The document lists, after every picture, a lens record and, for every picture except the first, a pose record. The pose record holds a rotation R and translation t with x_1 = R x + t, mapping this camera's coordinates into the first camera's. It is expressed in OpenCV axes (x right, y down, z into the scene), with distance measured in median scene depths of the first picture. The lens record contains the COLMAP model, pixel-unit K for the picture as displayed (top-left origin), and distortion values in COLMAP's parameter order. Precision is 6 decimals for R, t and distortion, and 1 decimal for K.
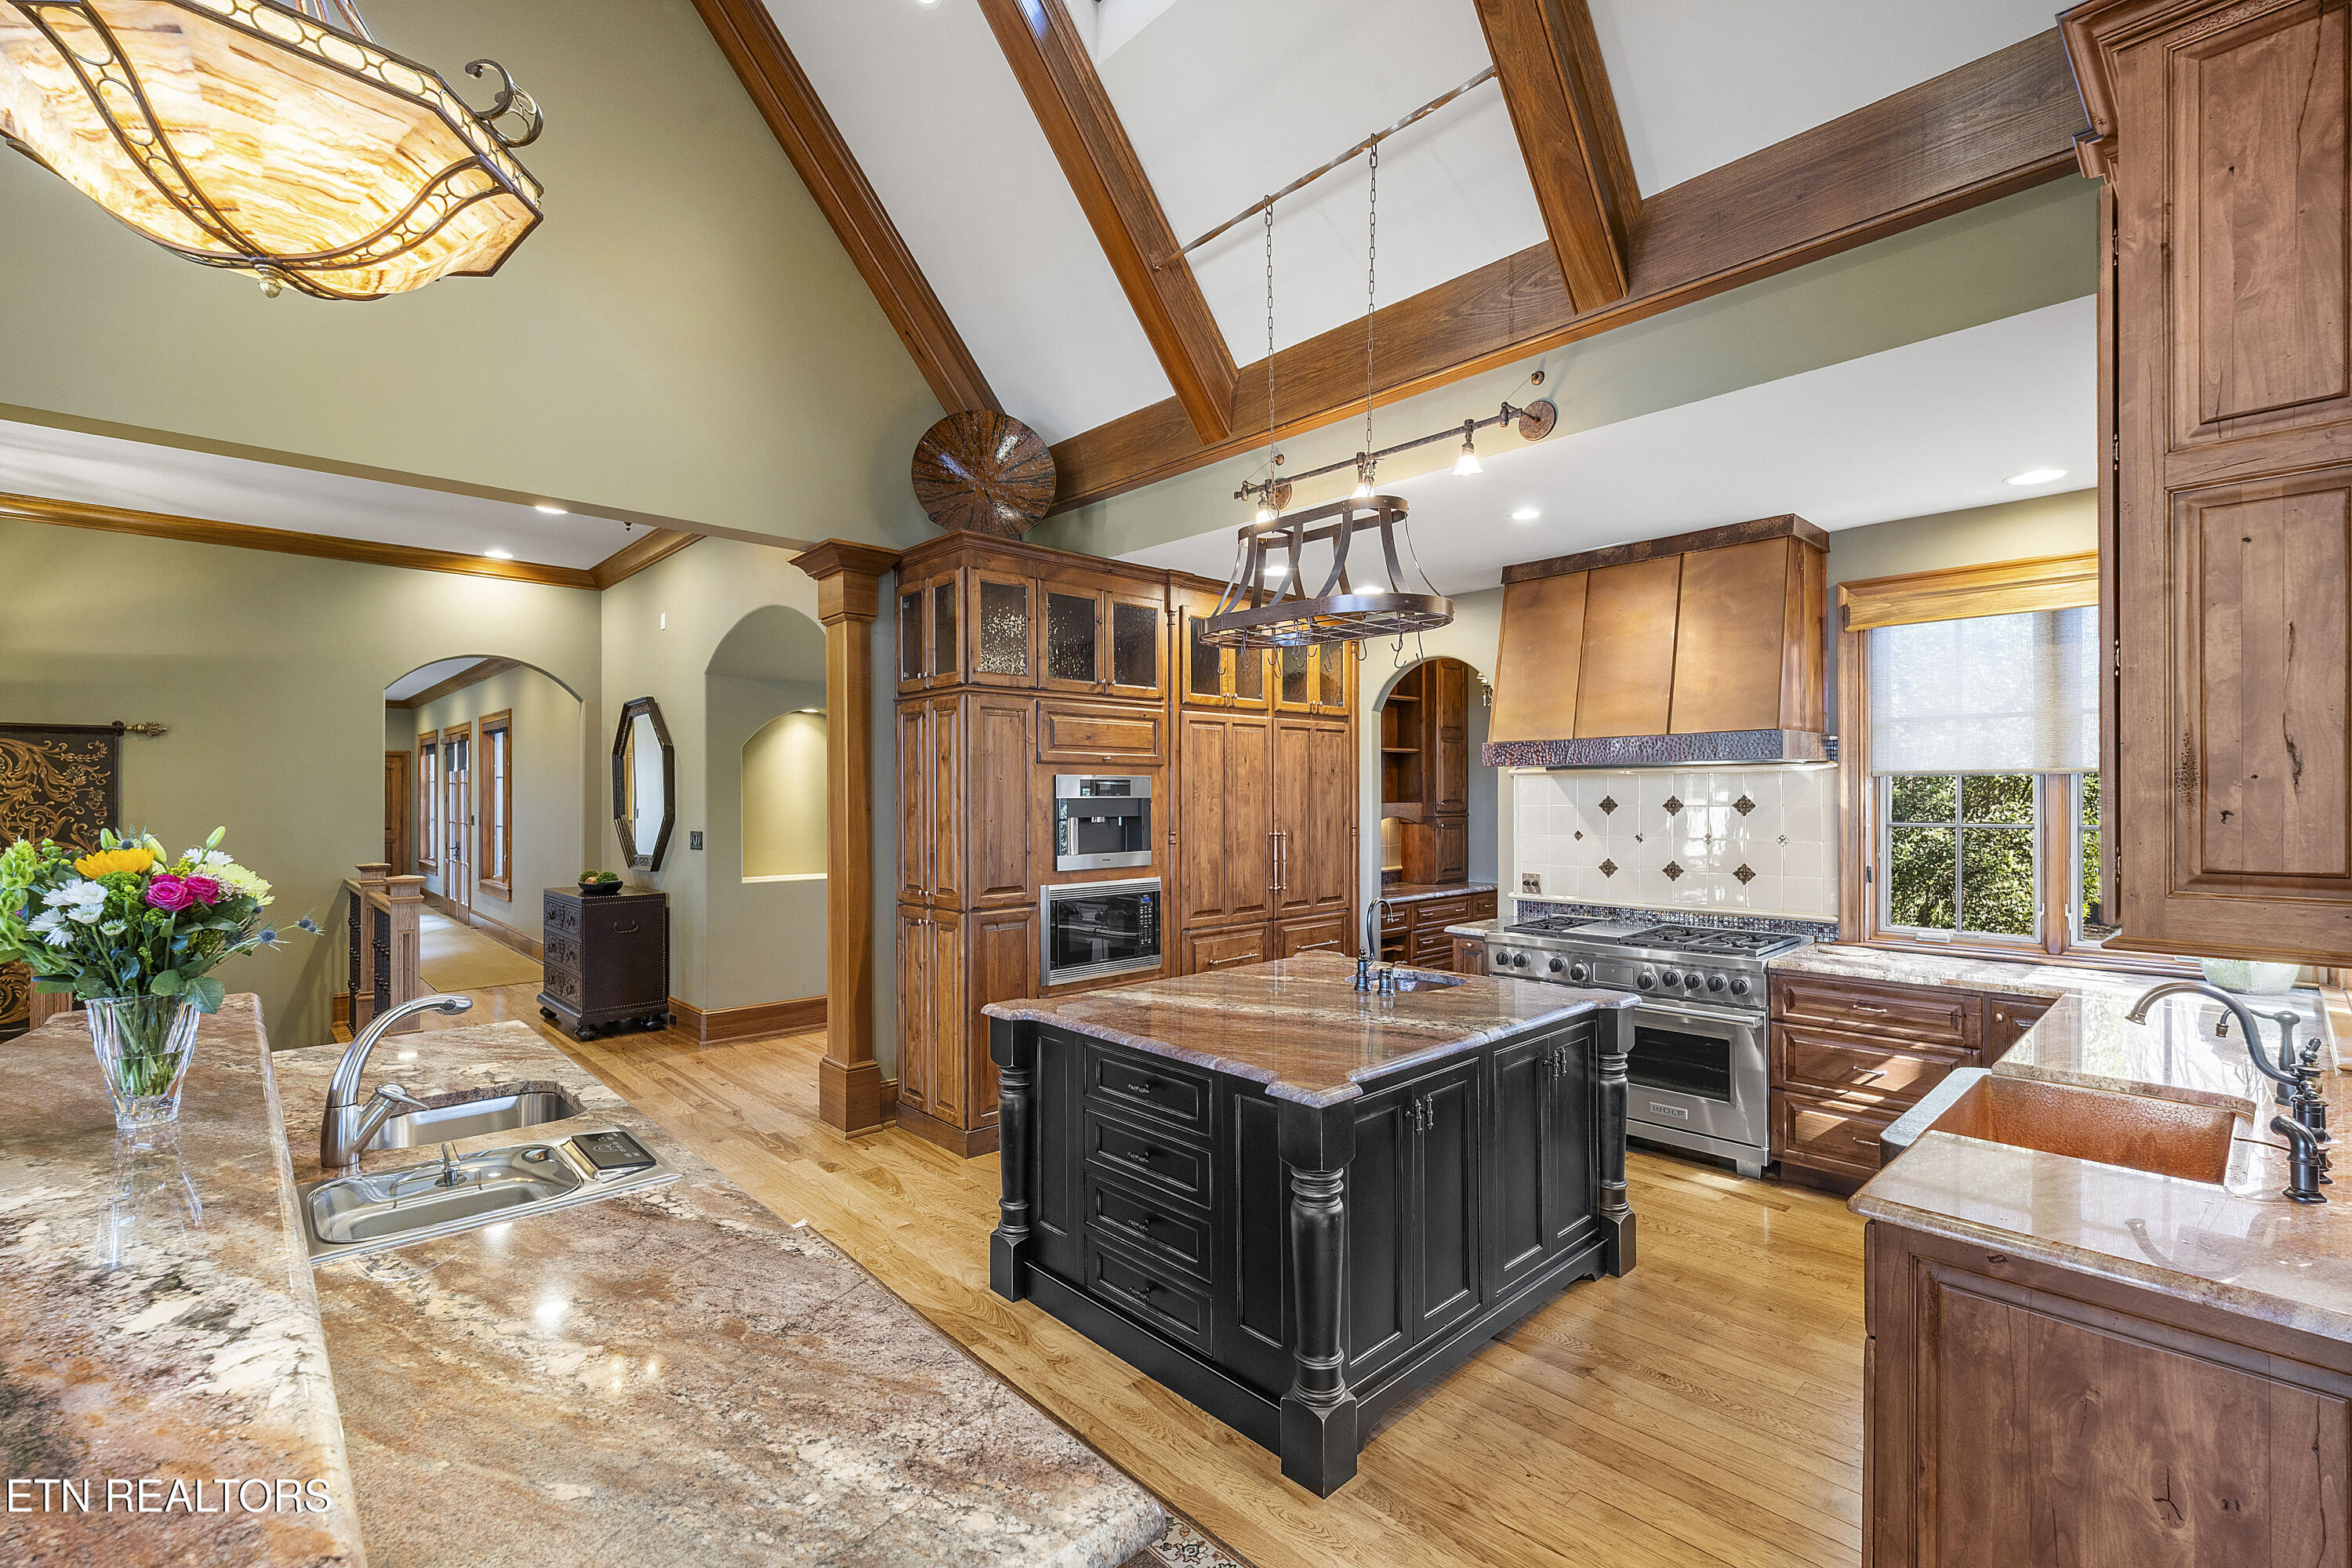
lens RADIAL K [[1026.7, 0, 1176.0], [0, 1026.7, 784.0], [0, 0, 1]] dist [0.000672, -0.000024]
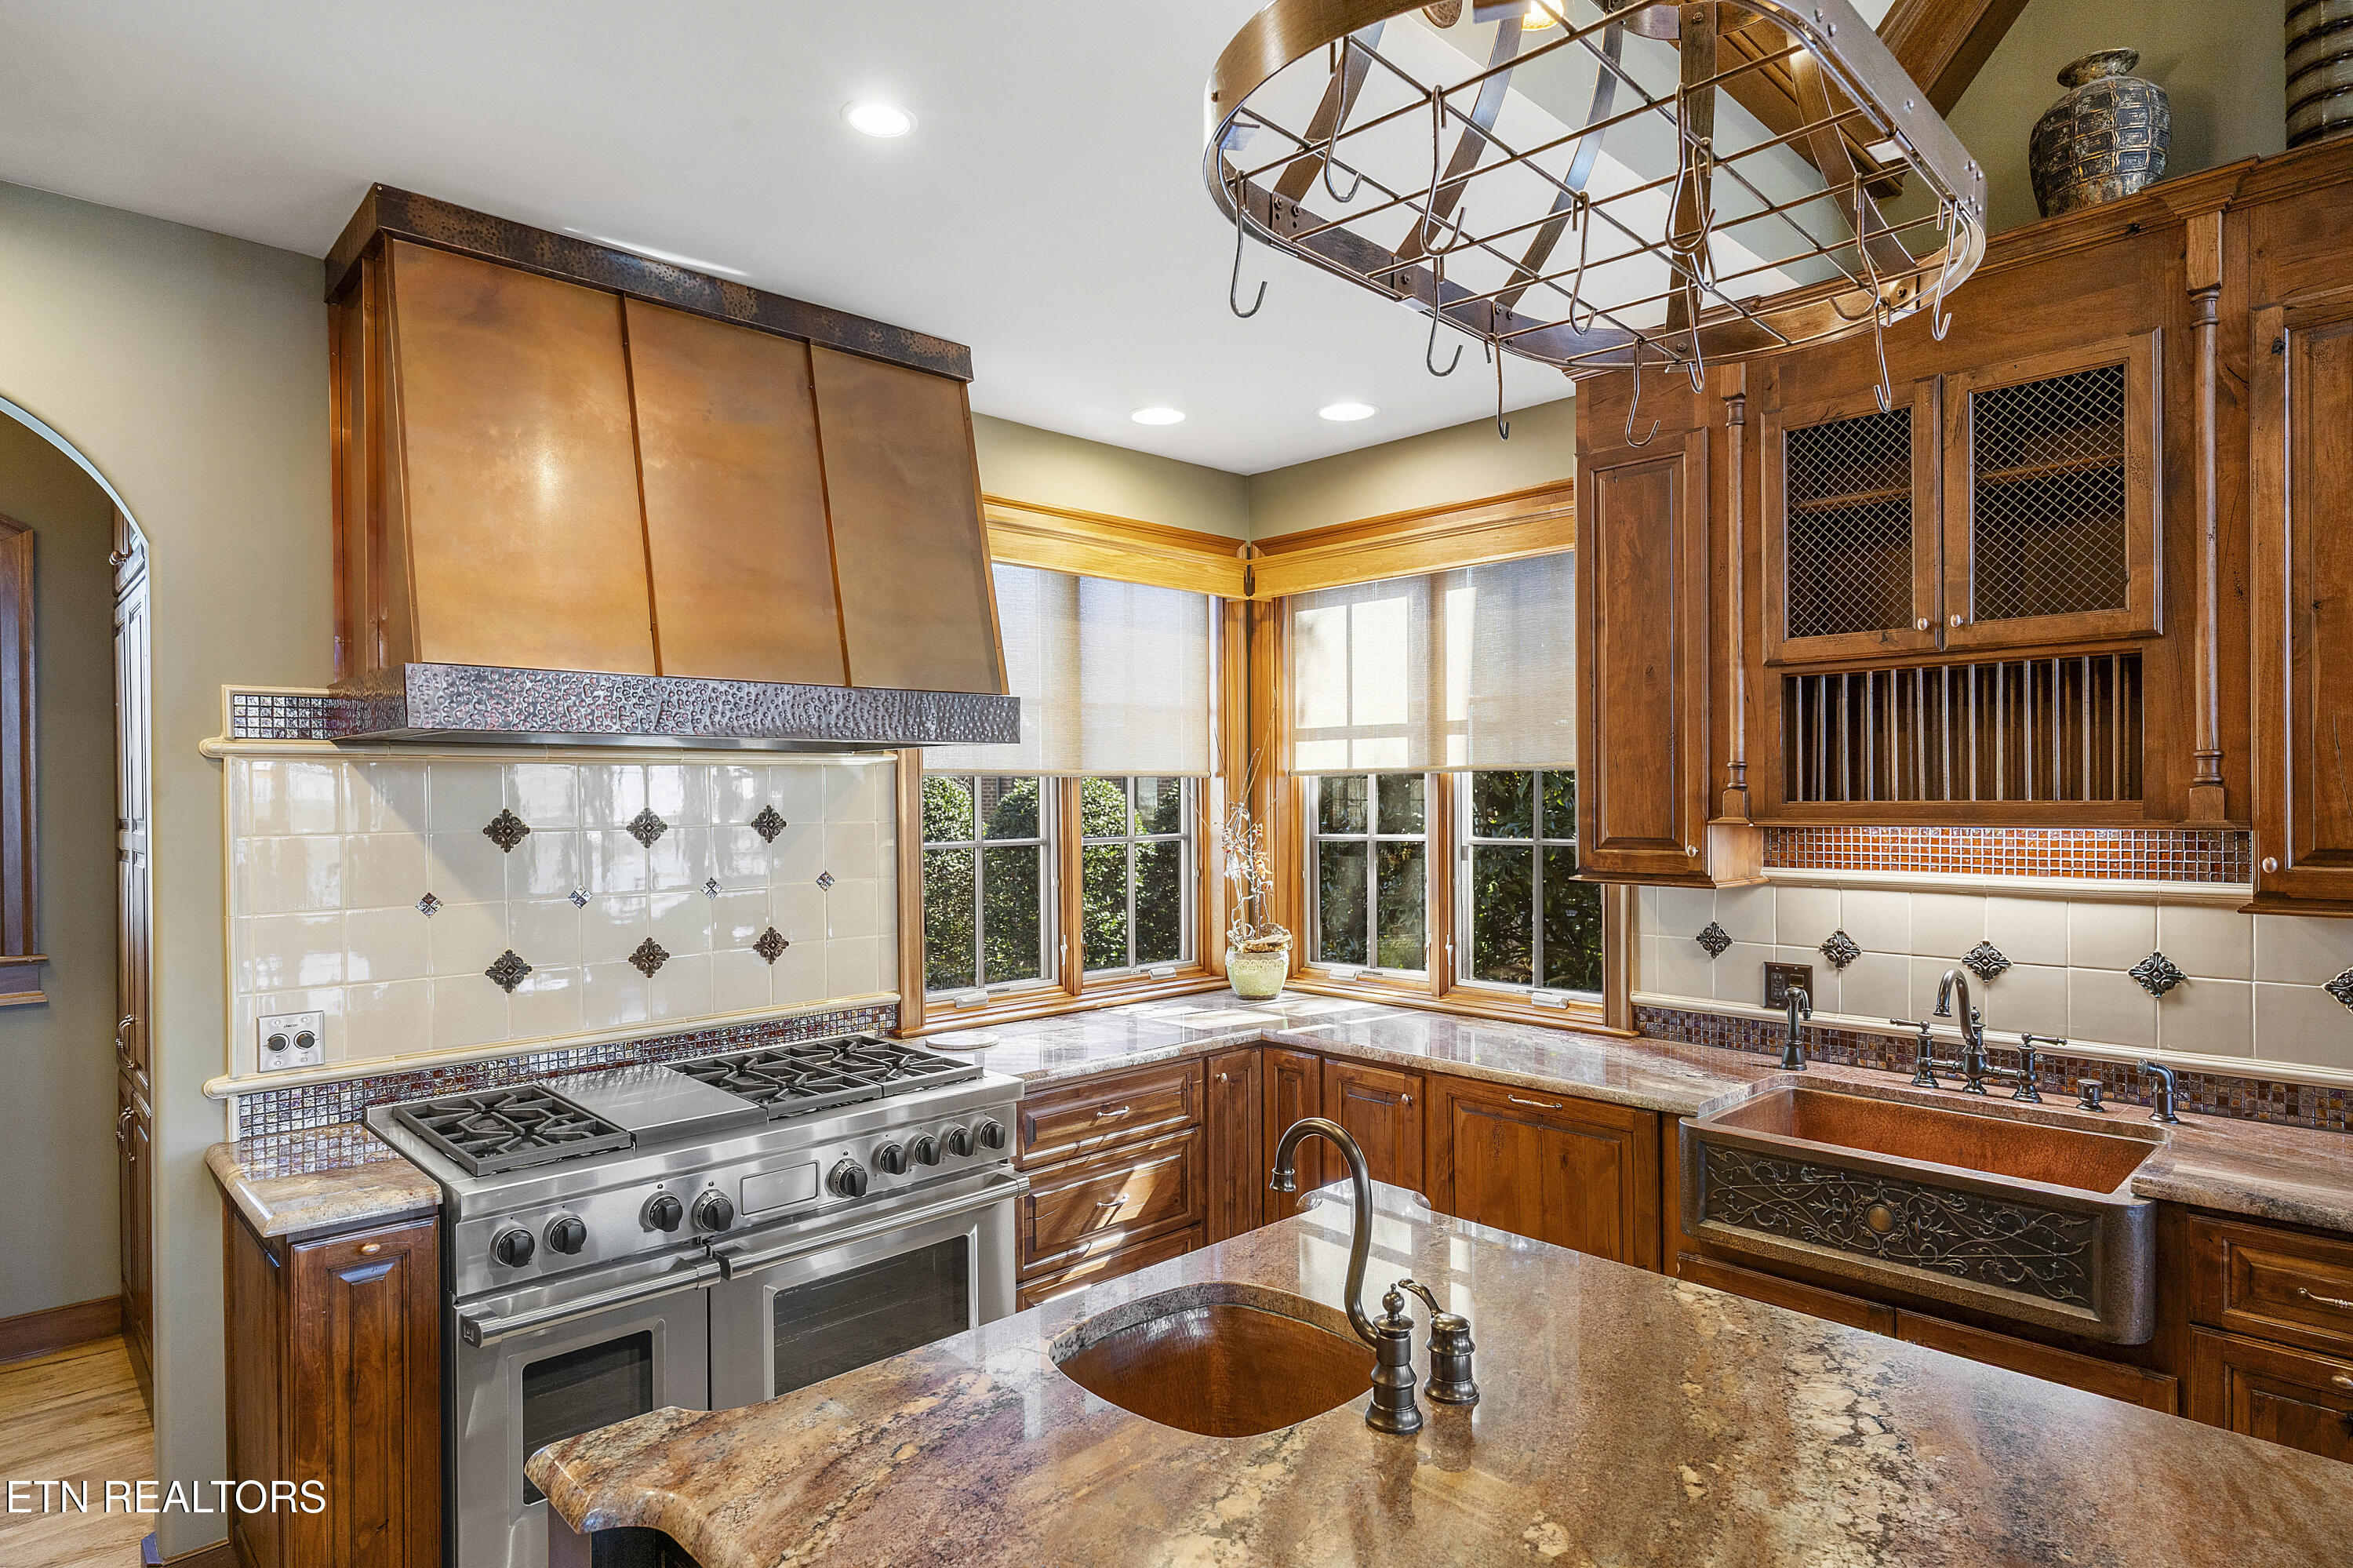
lens RADIAL K [[1307.1, 0, 1168.2], [0, 1307.1, 809.4], [0, 0, 1]] dist [0.016188, 0.000236]
pose [[-0.009843, 0.005030, 0.999939, -0.154355], [-0.000273, 0.999987, -0.005032, 0.014366], [-0.999952, -0.000323, -0.009842, 0.716817]]
